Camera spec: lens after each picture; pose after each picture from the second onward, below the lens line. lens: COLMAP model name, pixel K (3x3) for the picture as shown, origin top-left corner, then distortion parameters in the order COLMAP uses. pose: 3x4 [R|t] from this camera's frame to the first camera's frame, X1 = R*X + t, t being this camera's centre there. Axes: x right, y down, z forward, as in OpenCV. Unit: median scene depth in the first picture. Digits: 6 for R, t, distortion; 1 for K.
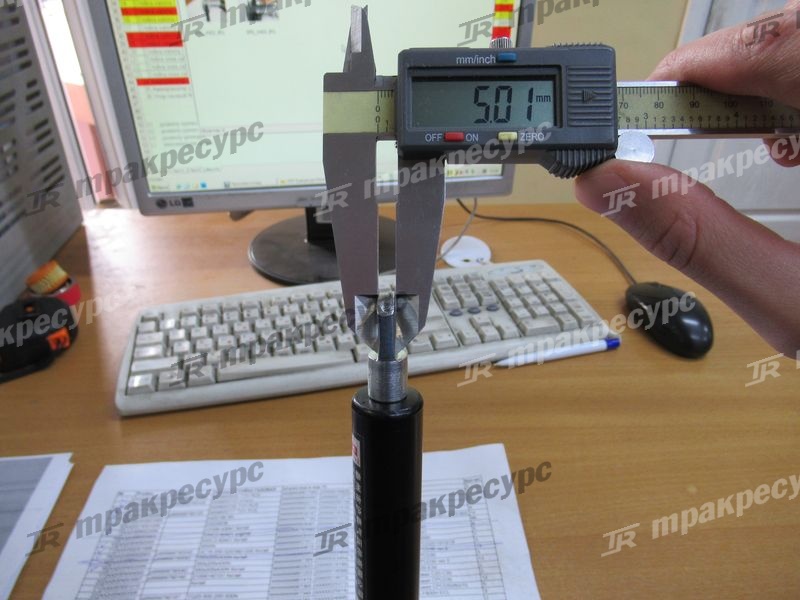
lens RADIAL K [[599.4, 0, 400.0], [0, 599.4, 300.0], [0, 0, 1]] dist [-0.001544, -0.005045]
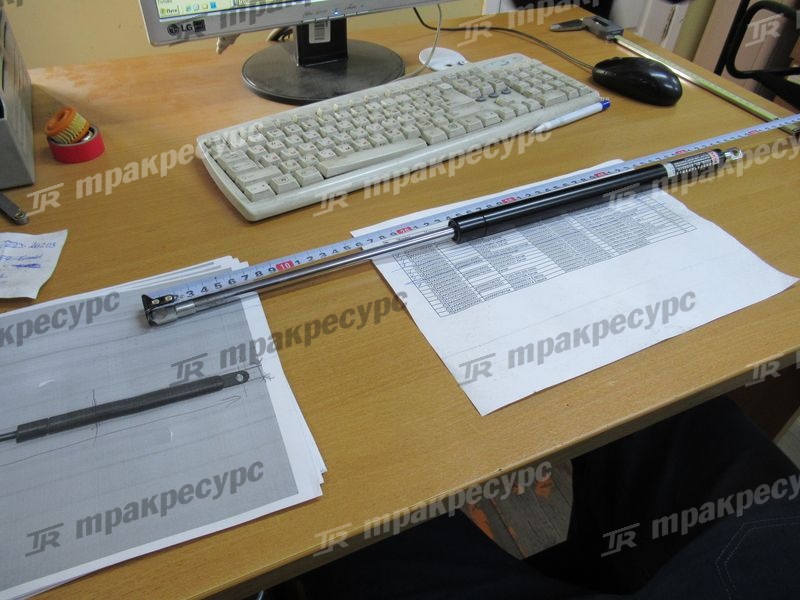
lens RADIAL K [[599.4, 0, 400.0], [0, 599.4, 300.0], [0, 0, 1]] dist [-0.001544, -0.005045]
pose [[0.930879, -0.230016, 0.283827, -0.476920], [0.174927, 0.962691, 0.206460, 0.131393], [-0.320727, -0.142540, 0.936385, -0.070982]]
